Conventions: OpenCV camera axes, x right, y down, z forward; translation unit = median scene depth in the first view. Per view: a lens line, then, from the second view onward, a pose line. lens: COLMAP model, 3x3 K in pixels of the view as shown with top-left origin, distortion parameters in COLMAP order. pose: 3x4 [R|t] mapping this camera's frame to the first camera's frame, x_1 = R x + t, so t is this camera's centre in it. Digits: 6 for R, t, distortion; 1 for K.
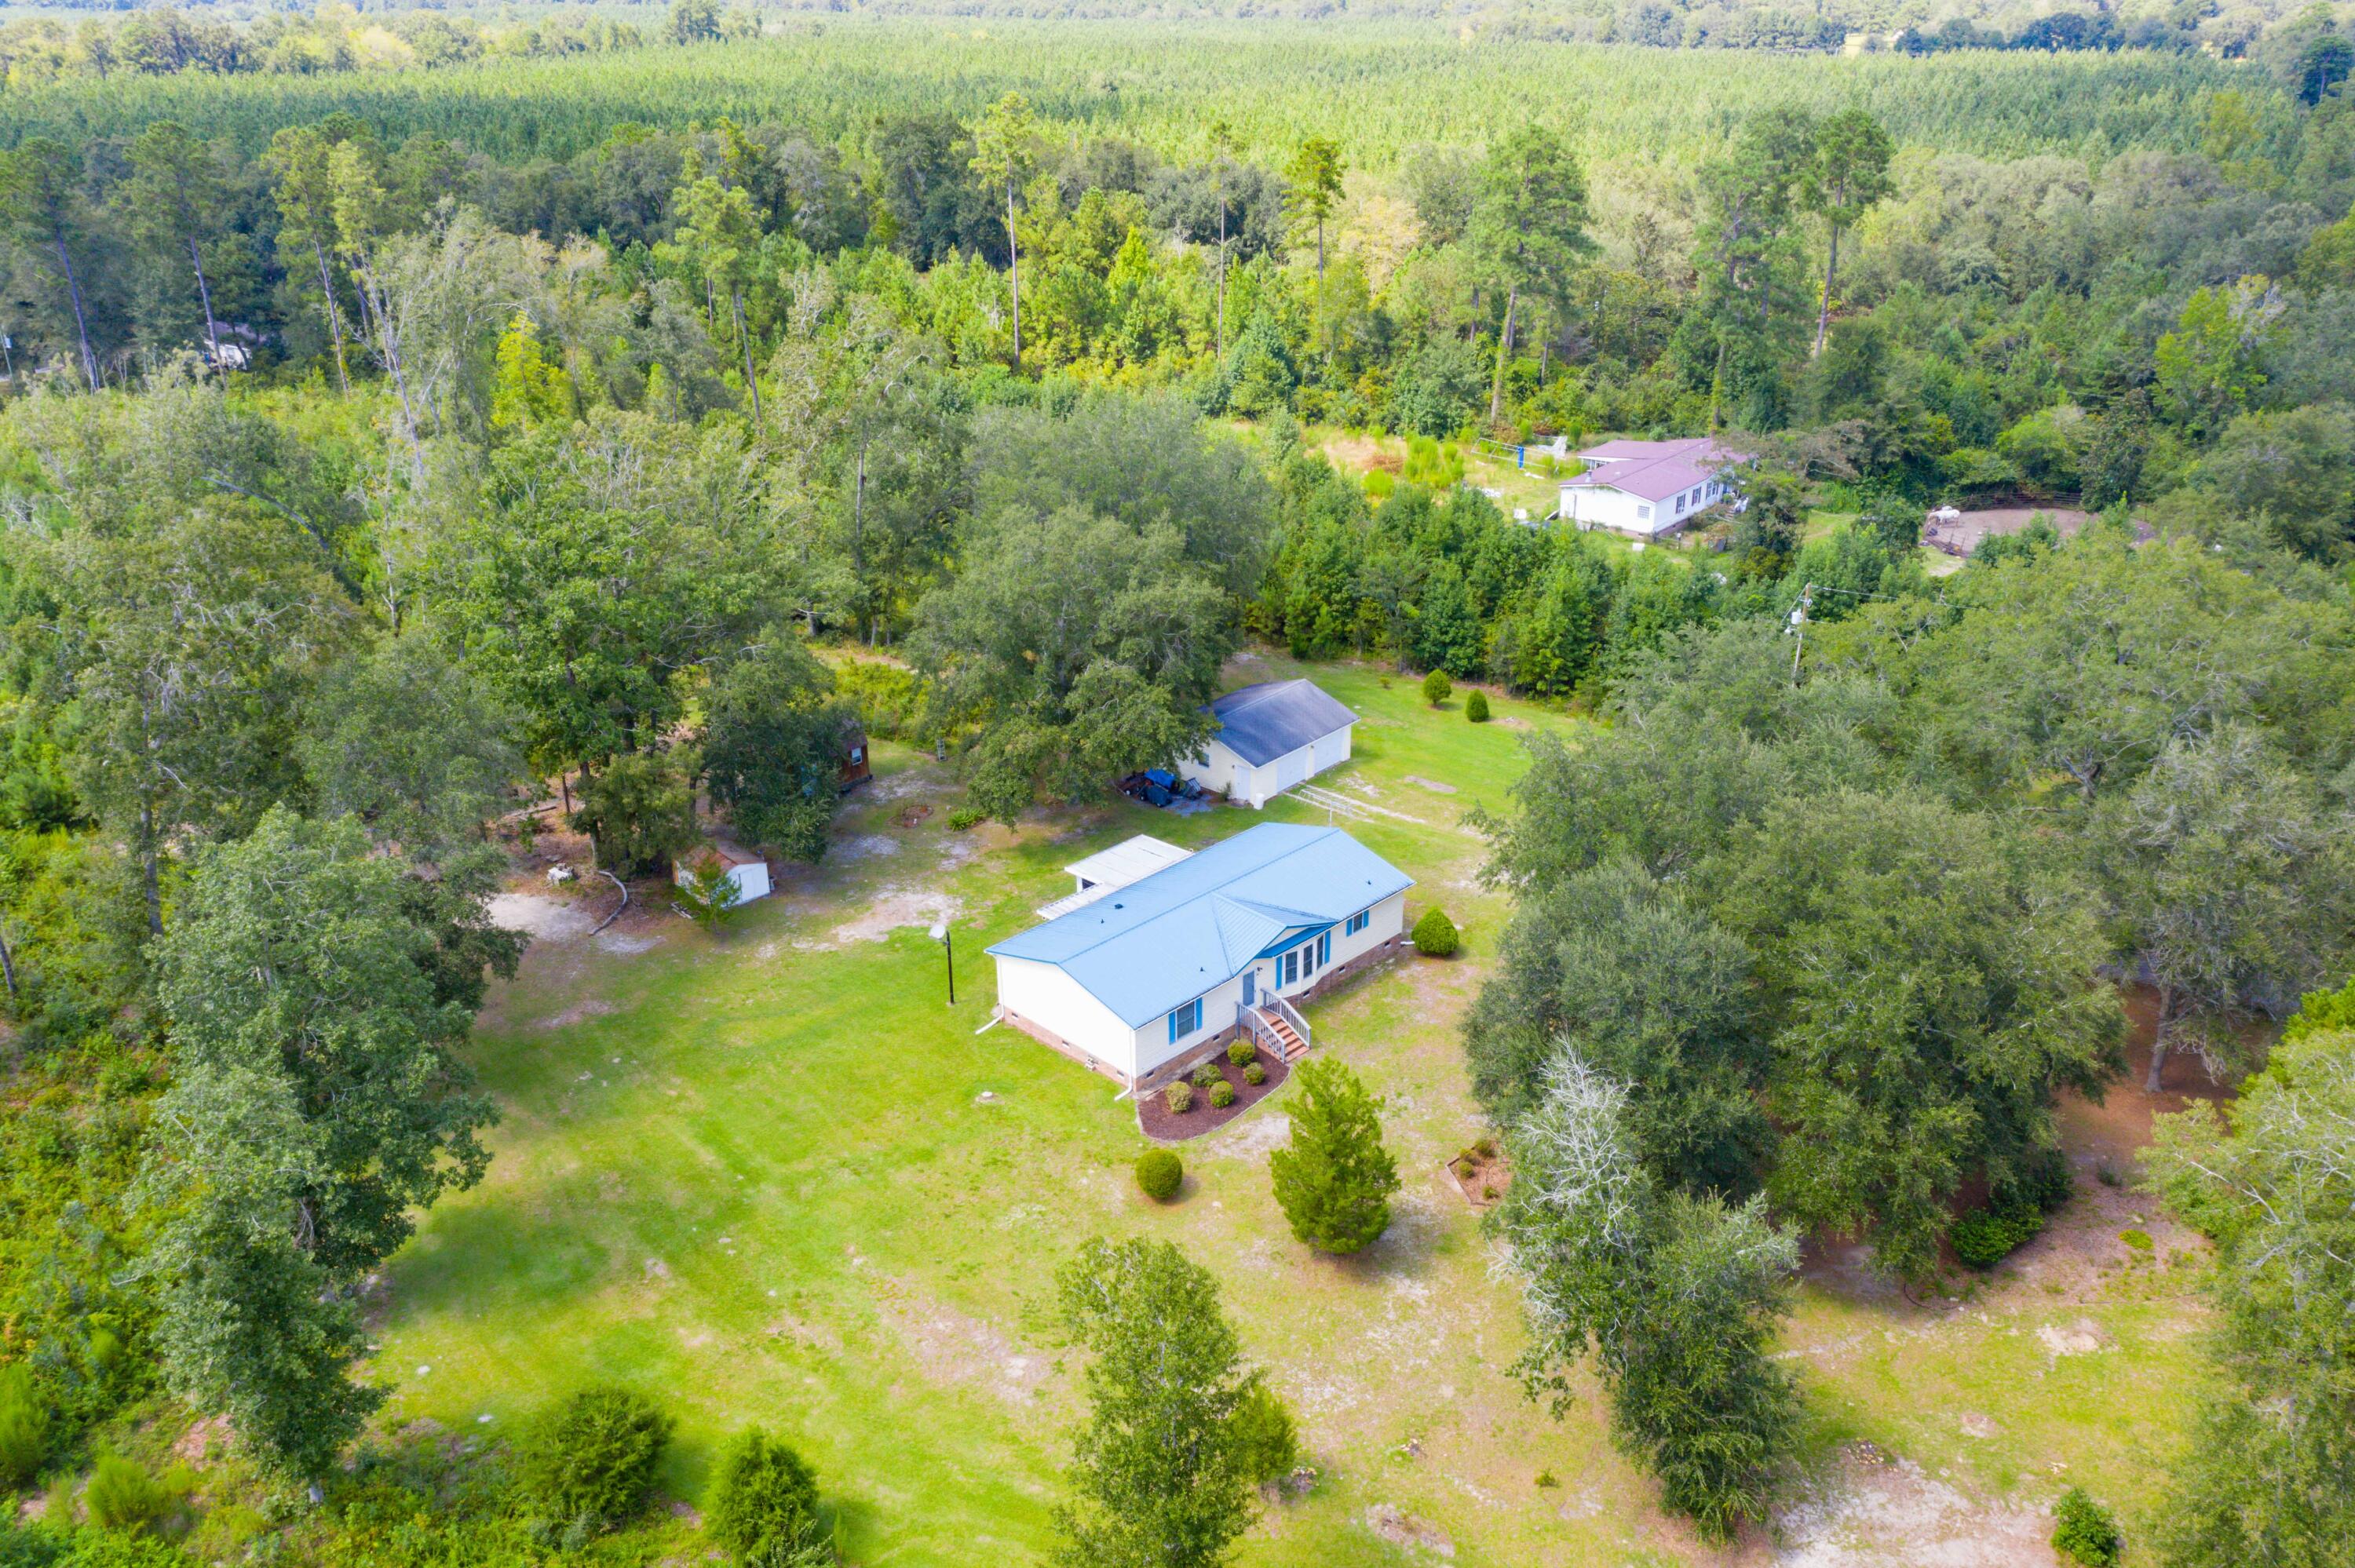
lens RADIAL K [[1871.9, 0, 1179.0], [0, 1871.9, 793.7], [0, 0, 1]] dist [-0.000016, 0.006560]
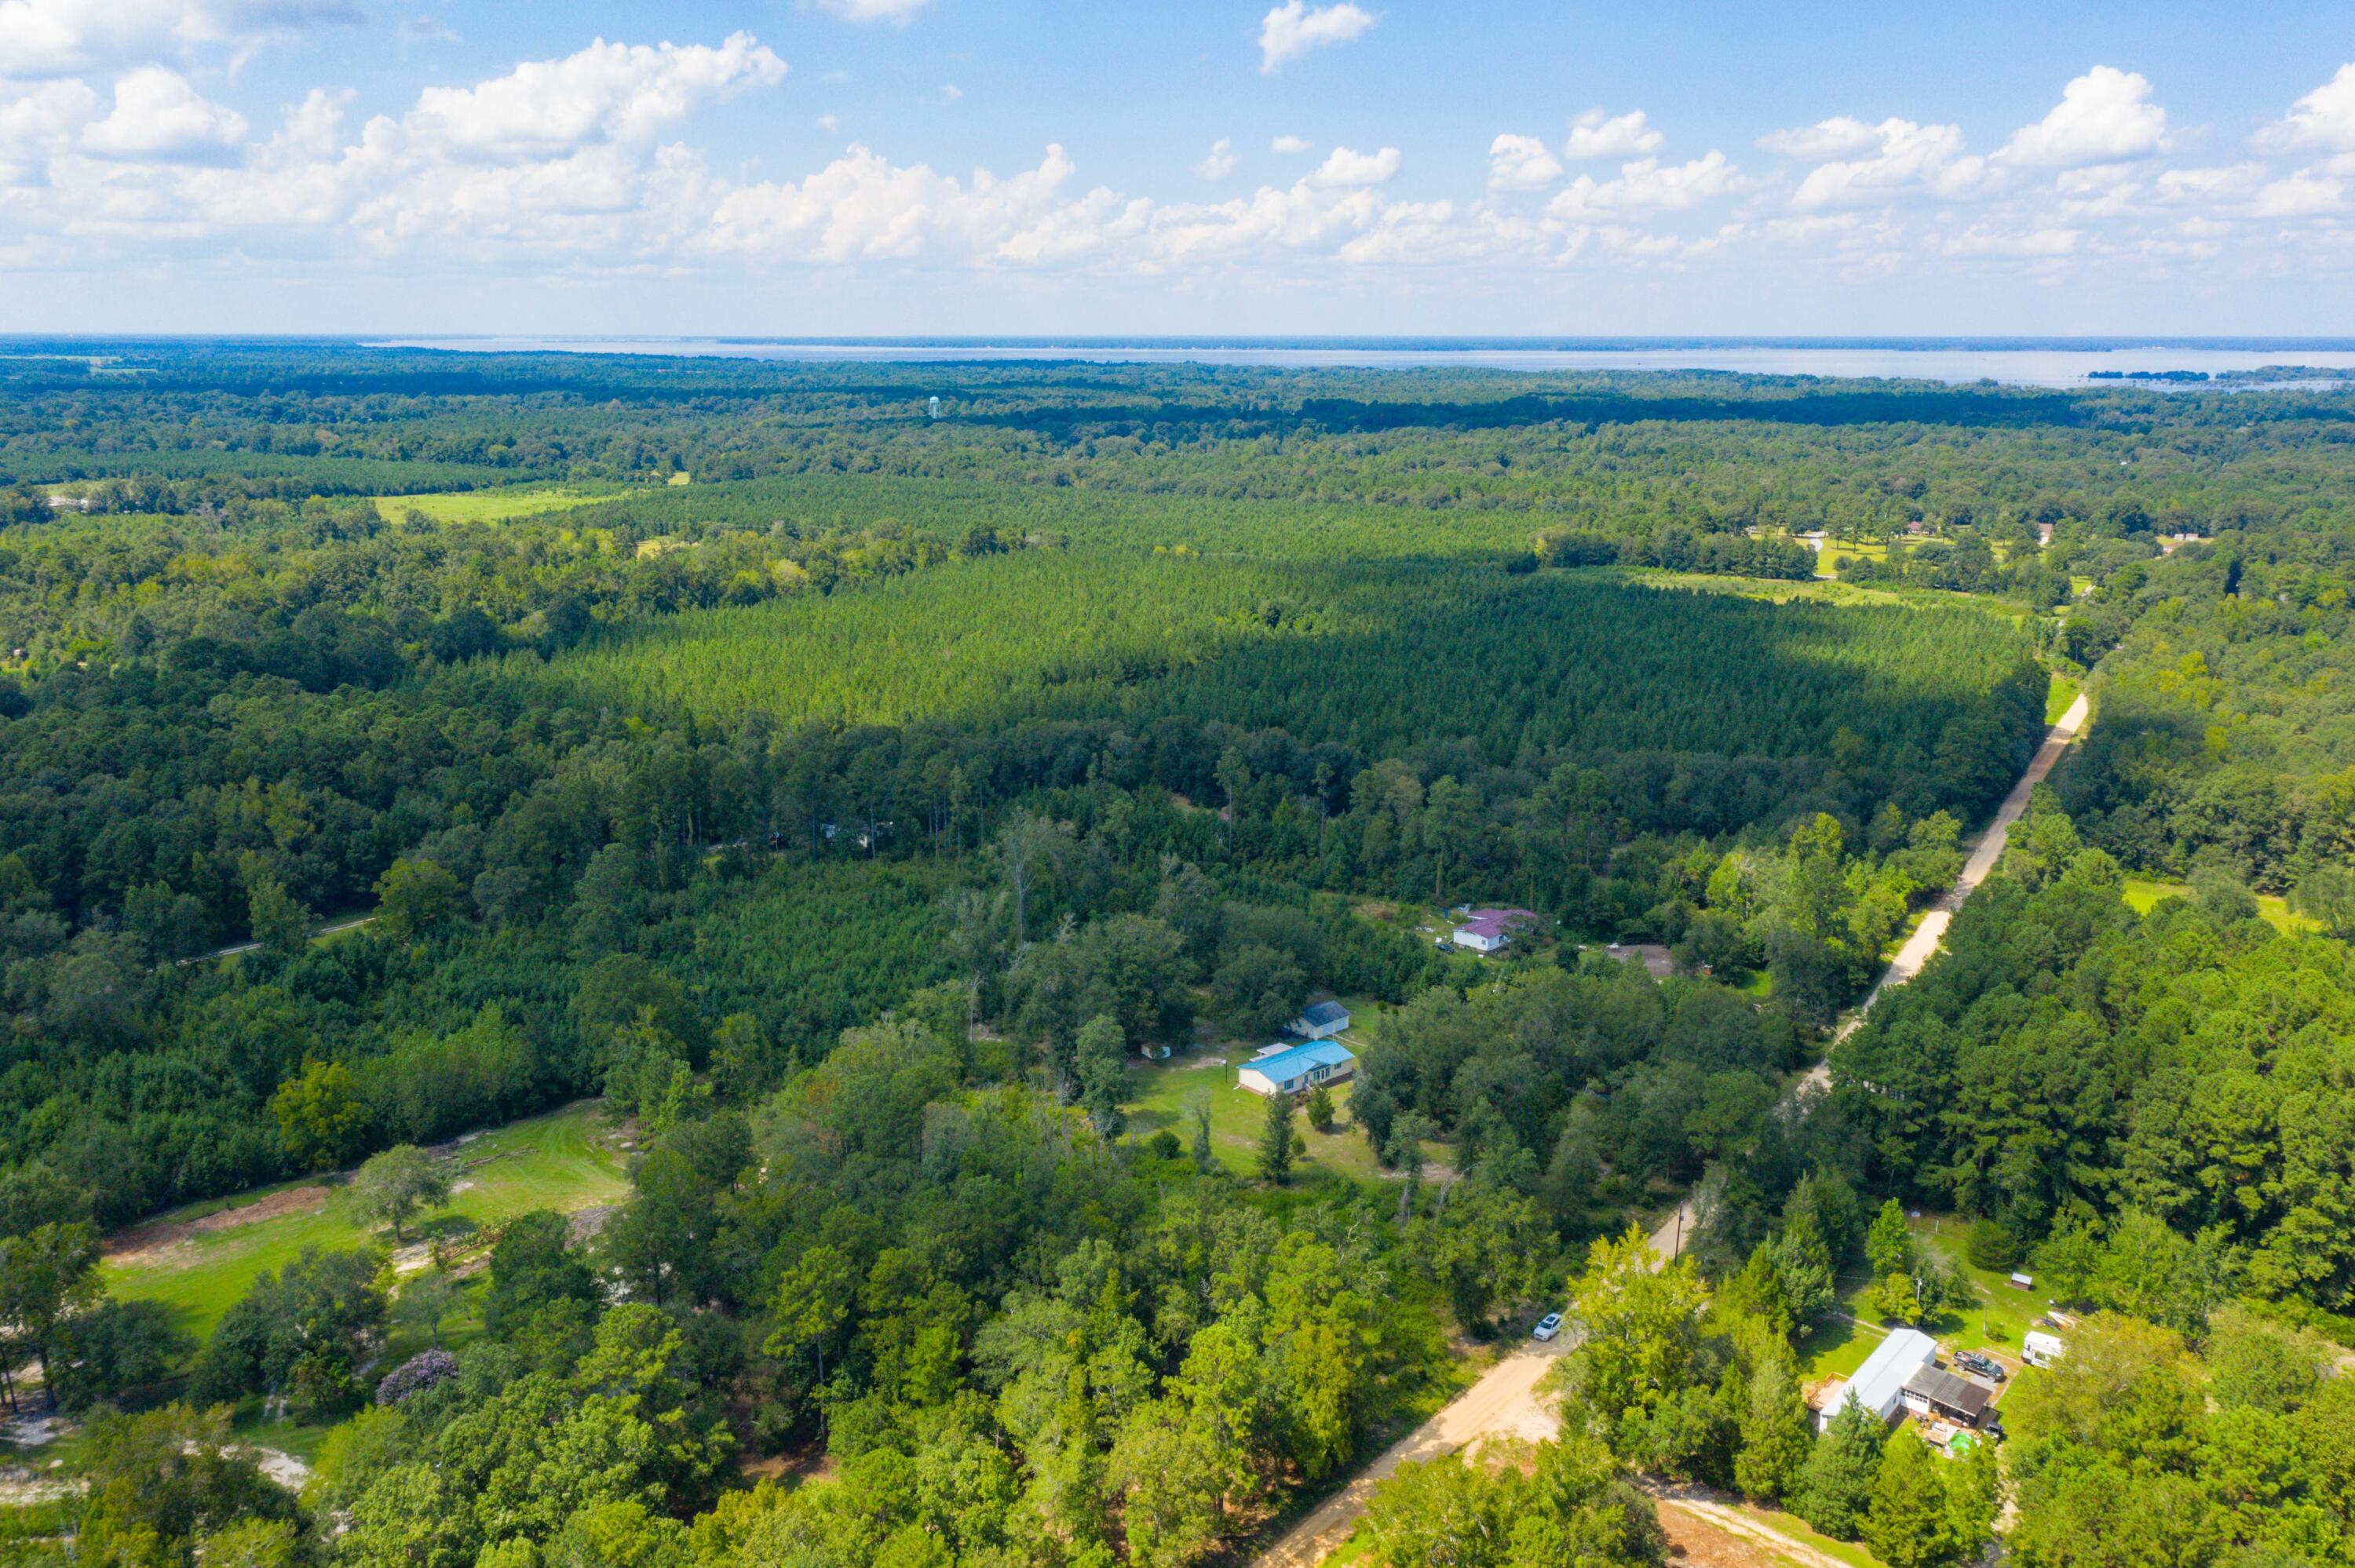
lens RADIAL K [[1871.9, 0, 1178.7], [0, 1871.9, 787.7], [0, 0, 1]] dist [-0.000016, 0.006560]
pose [[0.996417, 0.026774, -0.080230, 0.047498], [-0.041254, 0.981935, -0.184669, 0.163049], [0.073836, 0.187317, 0.979521, -1.970225]]
